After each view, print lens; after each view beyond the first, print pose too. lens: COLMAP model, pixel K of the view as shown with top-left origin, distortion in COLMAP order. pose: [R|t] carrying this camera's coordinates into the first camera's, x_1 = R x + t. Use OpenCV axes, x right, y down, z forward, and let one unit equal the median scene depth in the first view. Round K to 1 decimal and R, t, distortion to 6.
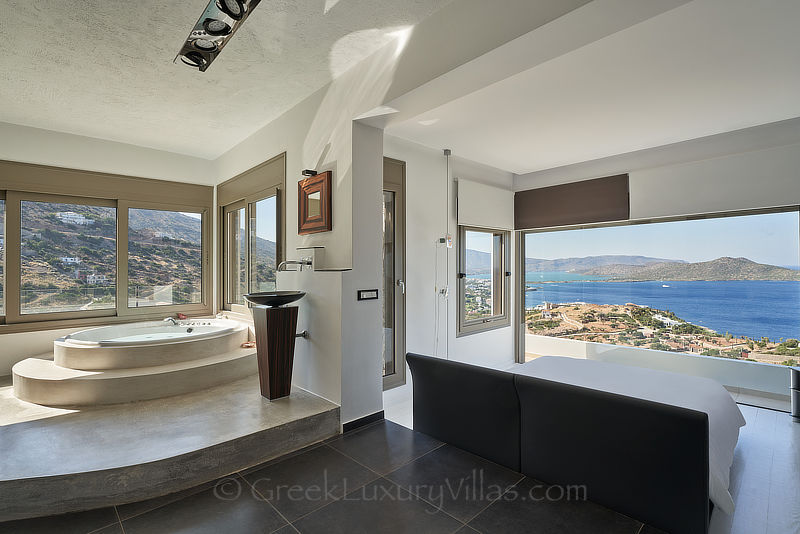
lens RADIAL K [[382.6, 0, 400.0], [0, 382.6, 267.0], [0, 0, 1]] dist [-0.000842, -0.000153]
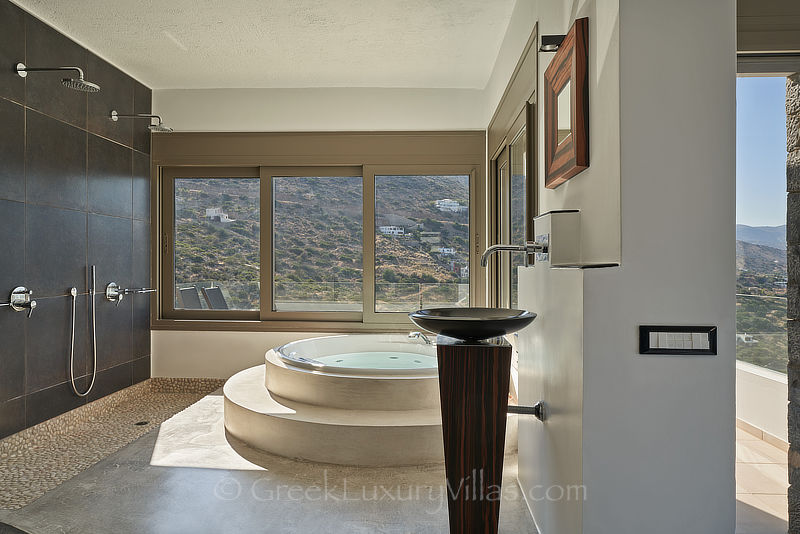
lens RADIAL K [[533.5, 0, 400.0], [0, 533.5, 267.0], [0, 0, 1]] dist [0.002148, 0.000889]
pose [[0.685374, 0.023994, -0.727796, 0.068012], [-0.016462, 0.999712, 0.017455, 0.000764], [0.728005, 0.000018, 0.685572, 0.333854]]
